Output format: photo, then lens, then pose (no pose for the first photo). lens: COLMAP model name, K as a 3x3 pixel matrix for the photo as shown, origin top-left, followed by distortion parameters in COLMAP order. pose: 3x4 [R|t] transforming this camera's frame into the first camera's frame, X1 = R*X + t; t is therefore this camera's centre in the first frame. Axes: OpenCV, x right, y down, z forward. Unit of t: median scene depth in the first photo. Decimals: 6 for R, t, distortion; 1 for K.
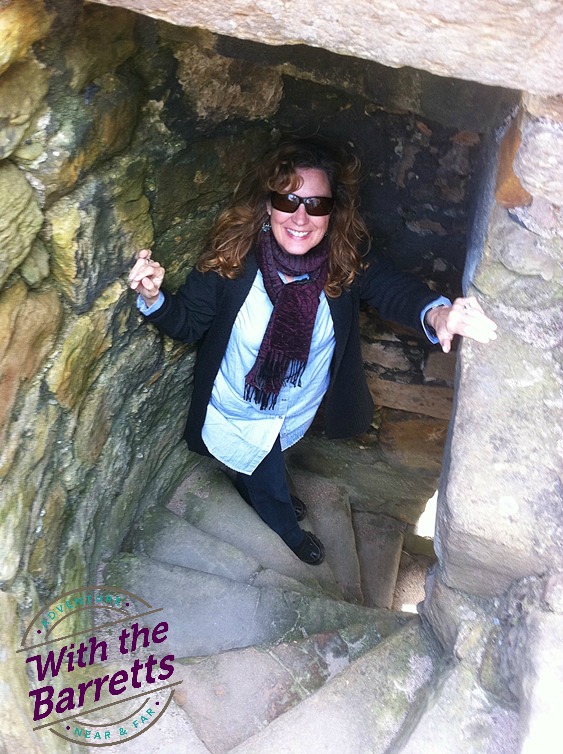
lens RADIAL K [[739.8, 0, 270.3], [0, 739.8, 379.5], [0, 0, 1]] dist [0.094349, -0.339451]
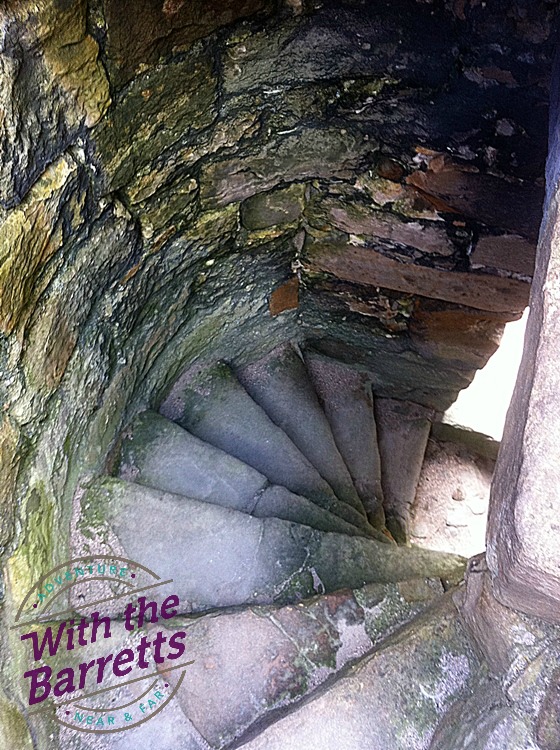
lens RADIAL K [[735.9, 0, 268.8], [0, 735.9, 377.4], [0, 0, 1]] dist [0.094349, -0.339451]
pose [[0.999390, 0.009727, -0.033542, 0.020546], [-0.002085, 0.975334, 0.220722, -0.073316], [0.034861, -0.220518, 0.974760, 0.222209]]
